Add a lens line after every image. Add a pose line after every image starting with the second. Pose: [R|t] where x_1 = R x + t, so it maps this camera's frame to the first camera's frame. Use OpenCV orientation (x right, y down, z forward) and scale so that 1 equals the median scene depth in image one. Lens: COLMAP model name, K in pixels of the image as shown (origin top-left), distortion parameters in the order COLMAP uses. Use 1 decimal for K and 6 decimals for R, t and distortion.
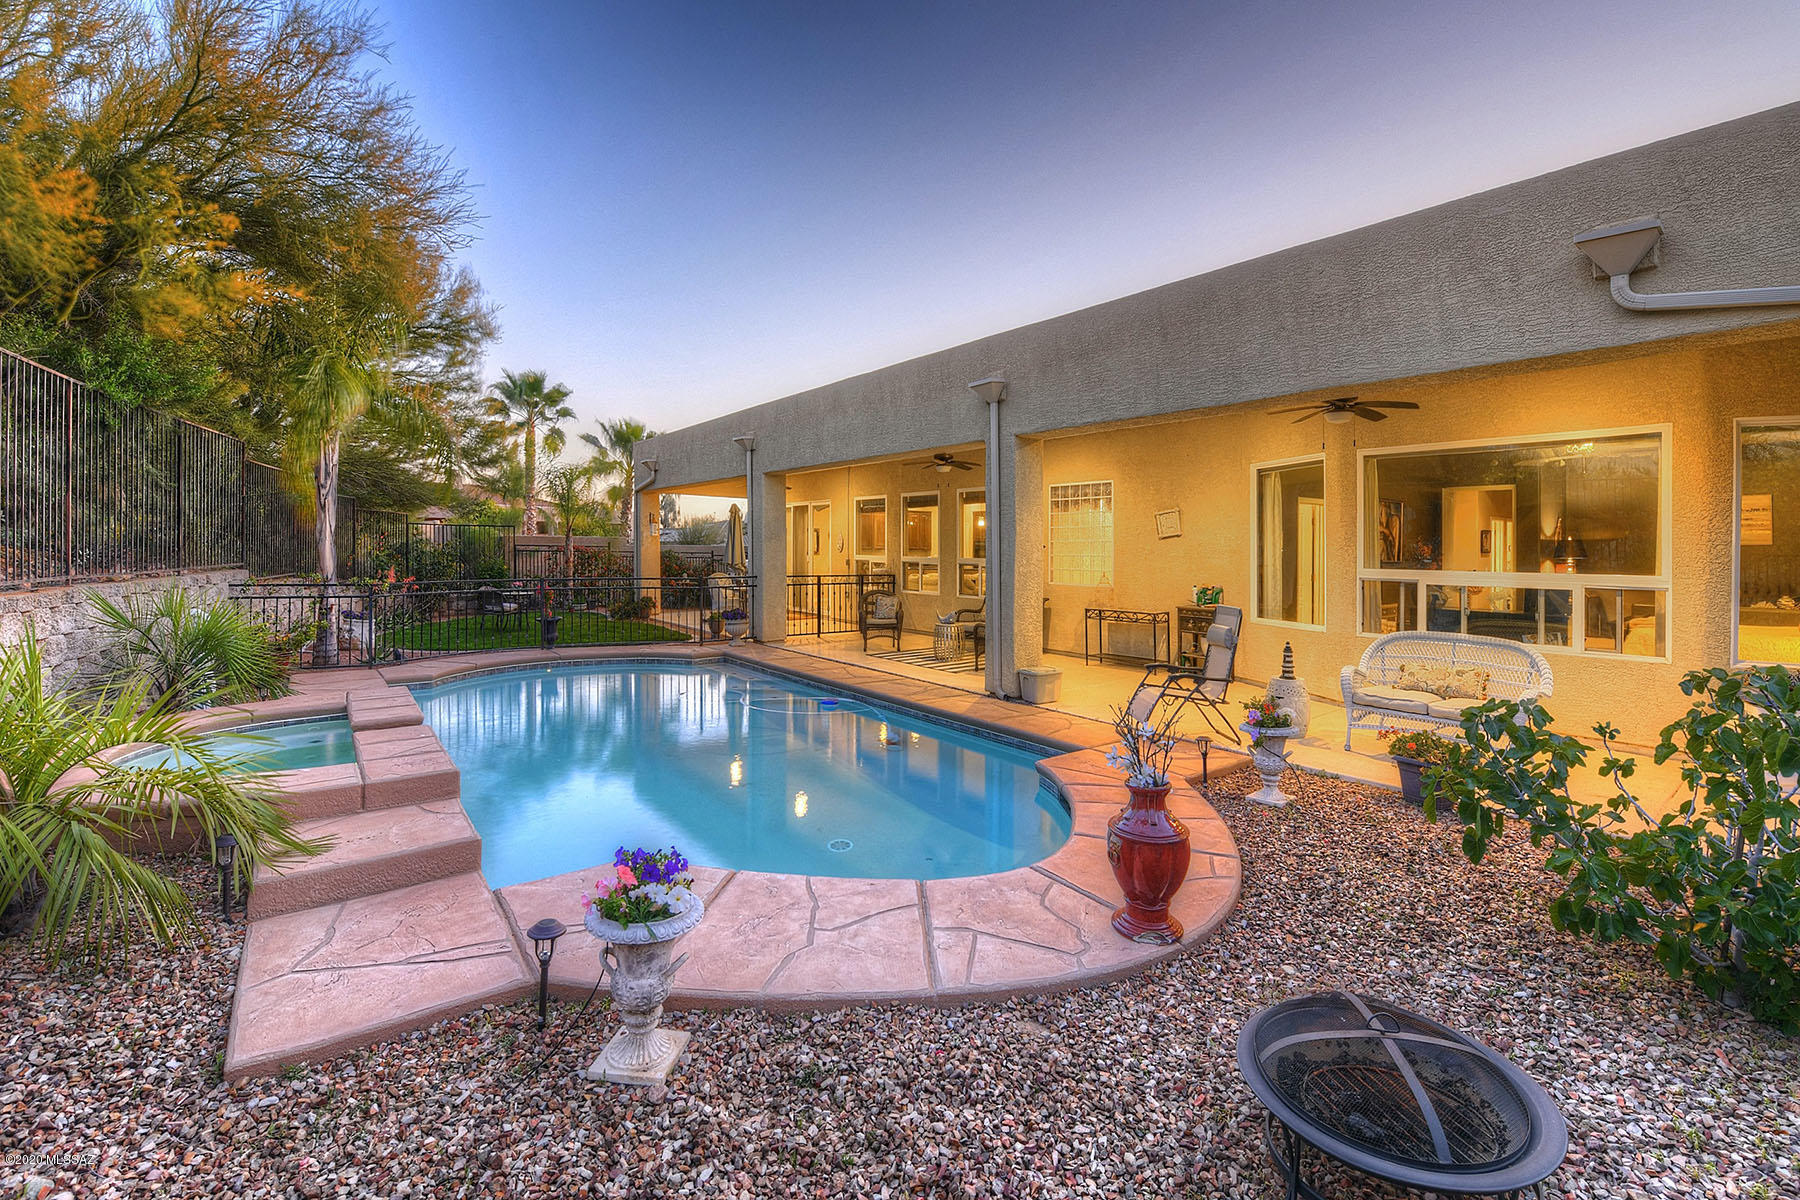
lens RADIAL K [[726.4, 0, 895.8], [0, 726.4, 561.5], [0, 0, 1]] dist [-0.000875, -0.004594]
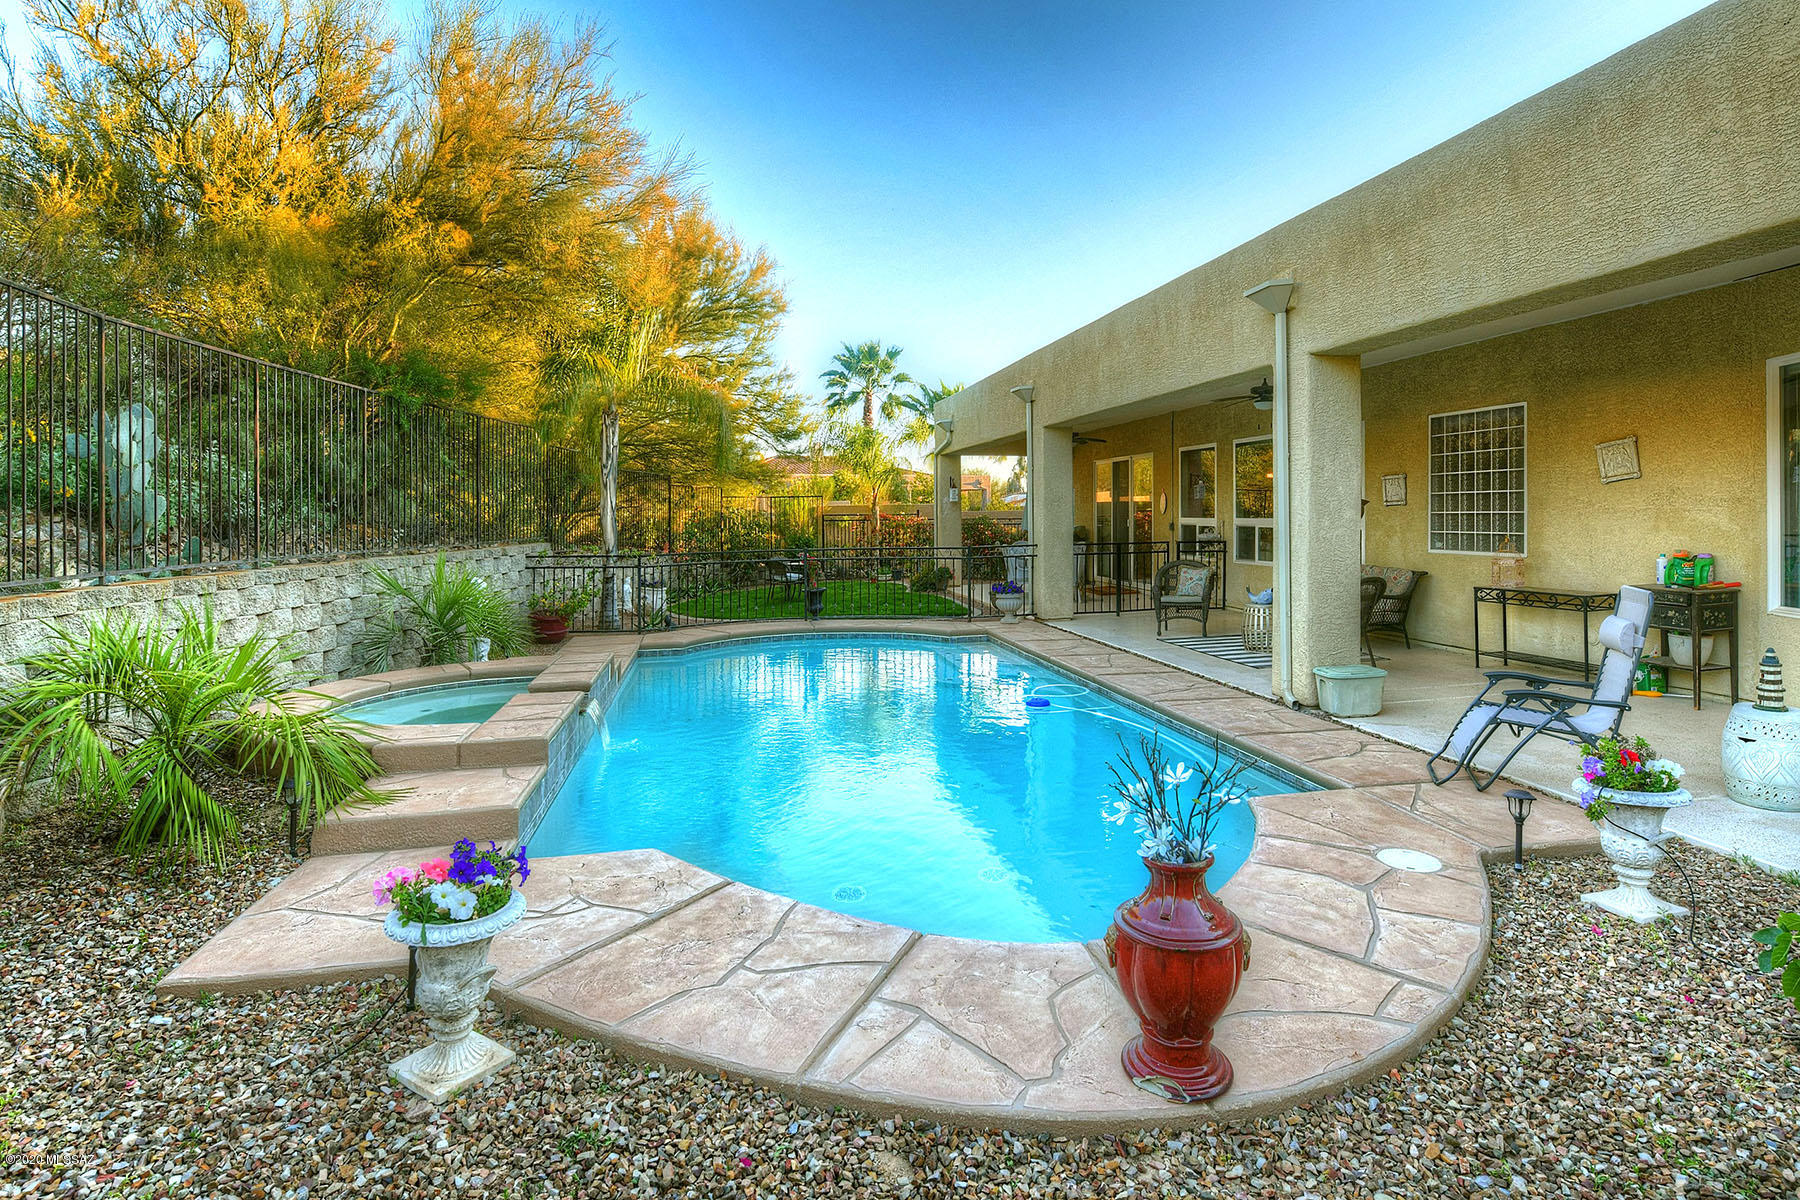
lens RADIAL K [[817.0, 0, 922.9], [0, 817.0, 525.4], [0, 0, 1]] dist [0.004732, -0.005545]
pose [[0.905082, -0.017591, -0.424872, 0.238119], [0.016783, 0.999843, -0.005645, 0.000689], [0.424905, -0.002021, 0.905236, 0.110567]]
